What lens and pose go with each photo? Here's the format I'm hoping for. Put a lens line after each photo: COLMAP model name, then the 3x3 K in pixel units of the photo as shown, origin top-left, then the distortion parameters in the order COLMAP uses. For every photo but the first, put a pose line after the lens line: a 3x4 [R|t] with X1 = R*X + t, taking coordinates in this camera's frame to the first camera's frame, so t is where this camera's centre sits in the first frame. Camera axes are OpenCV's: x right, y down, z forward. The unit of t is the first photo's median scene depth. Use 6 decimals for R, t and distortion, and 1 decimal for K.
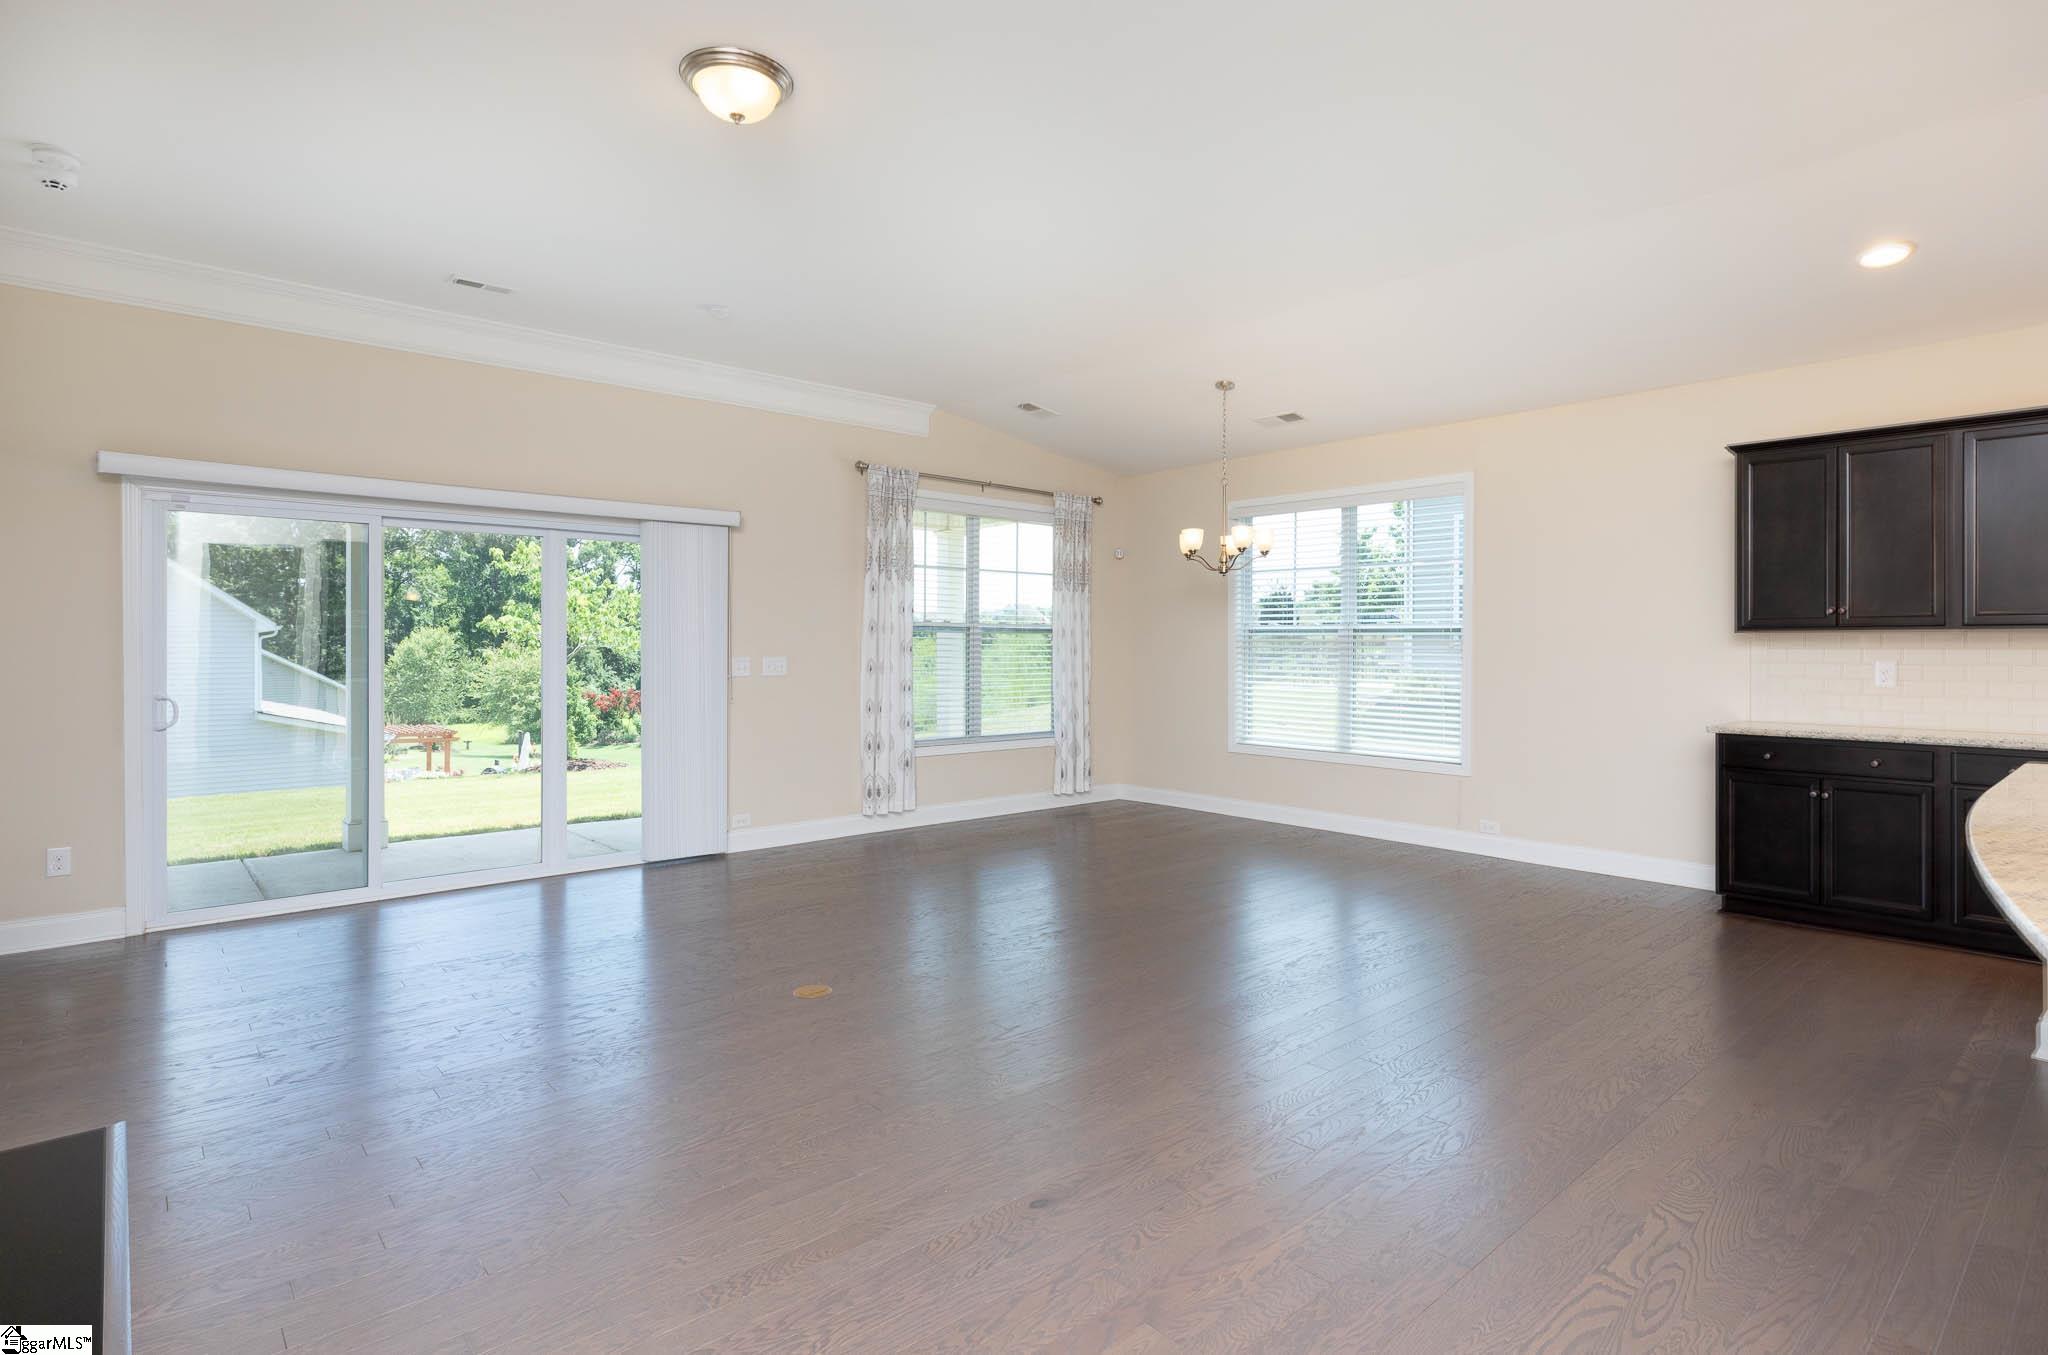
lens RADIAL K [[1021.7, 0, 1023.6], [0, 1021.7, 647.4], [0, 0, 1]] dist [-0.001532, 0.000592]
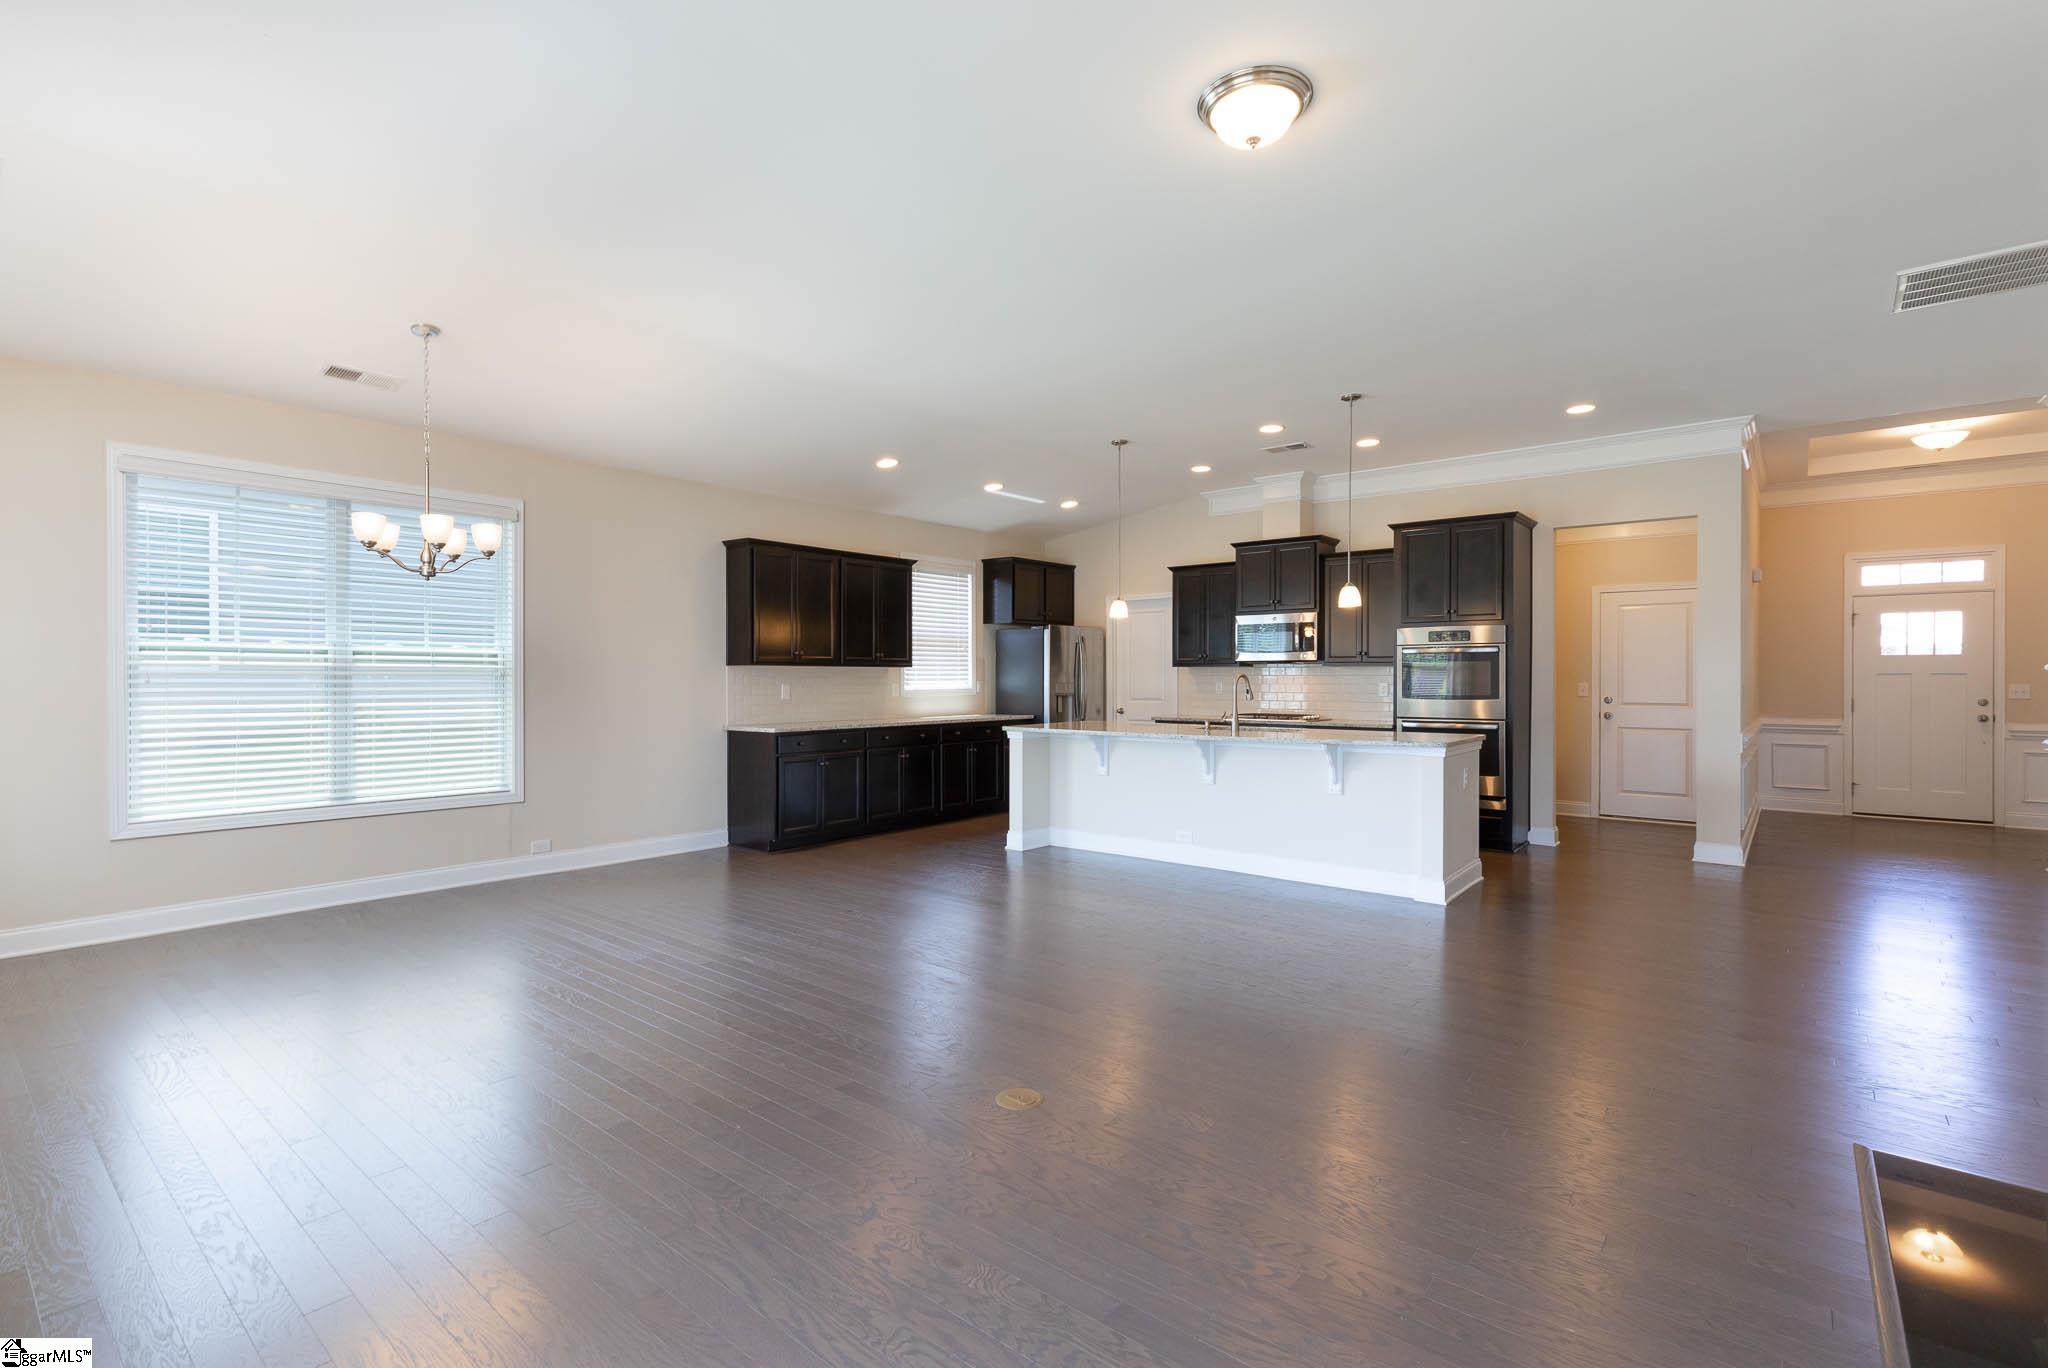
lens RADIAL K [[932.5, 0, 1007.4], [0, 932.5, 675.6], [0, 0, 1]] dist [0.007750, 0.001469]
pose [[-0.137430, -0.002735, 0.990508, -0.483715], [-0.002427, 0.999994, 0.002424, -0.001594], [-0.990509, -0.002071, -0.137436, 0.585851]]
